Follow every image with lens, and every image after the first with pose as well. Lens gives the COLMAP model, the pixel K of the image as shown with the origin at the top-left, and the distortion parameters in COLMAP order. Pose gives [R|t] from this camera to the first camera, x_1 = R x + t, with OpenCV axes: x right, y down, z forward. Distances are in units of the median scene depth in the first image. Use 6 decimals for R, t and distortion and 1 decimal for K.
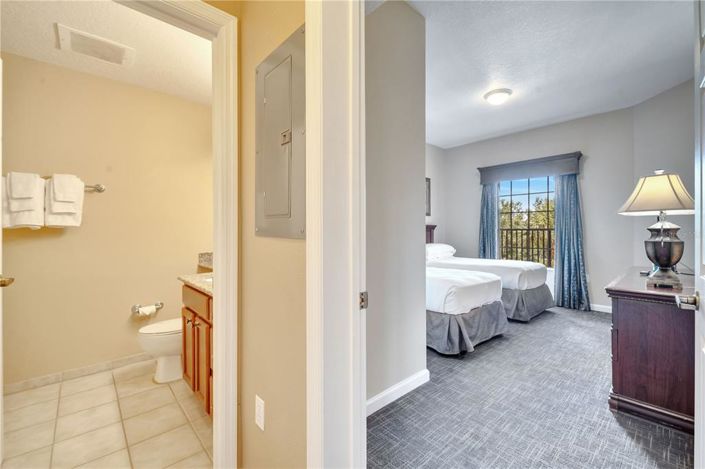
lens RADIAL K [[291.9, 0, 353.1], [0, 291.9, 228.8], [0, 0, 1]] dist [0.012067, -0.007442]
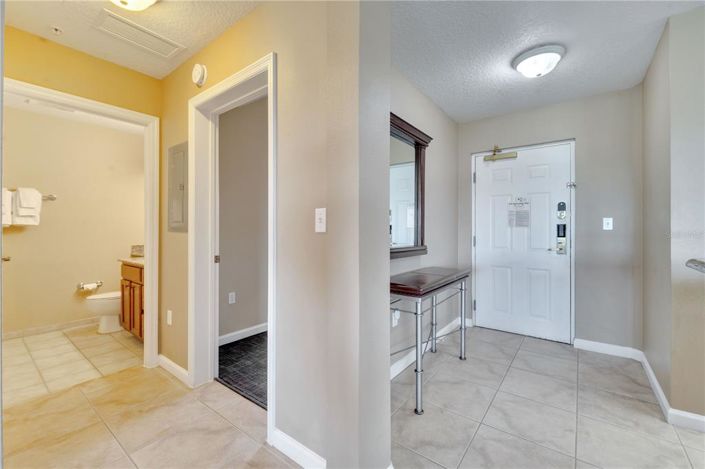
lens RADIAL K [[291.9, 0, 353.1], [0, 291.9, 228.8], [0, 0, 1]] dist [0.012067, -0.007442]
pose [[0.984247, 0.005490, 0.176714, 0.315907], [-0.005756, 0.999983, 0.000992, -0.001699], [-0.176706, -0.001994, 0.984262, -0.677110]]
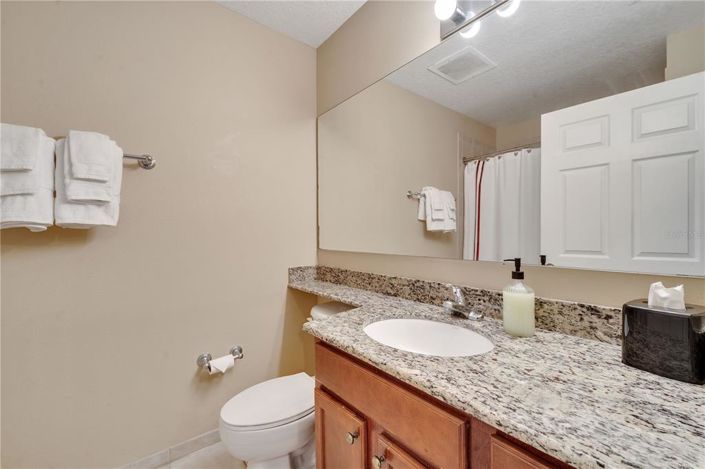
lens RADIAL K [[289.8, 0, 351.3], [0, 289.8, 237.1], [0, 0, 1]] dist [0.013227, -0.007670]
pose [[0.997394, -0.003416, -0.072060, -0.466481], [0.004273, 0.999922, 0.011749, 0.009149], [0.072015, -0.012026, 0.997331, 0.501014]]
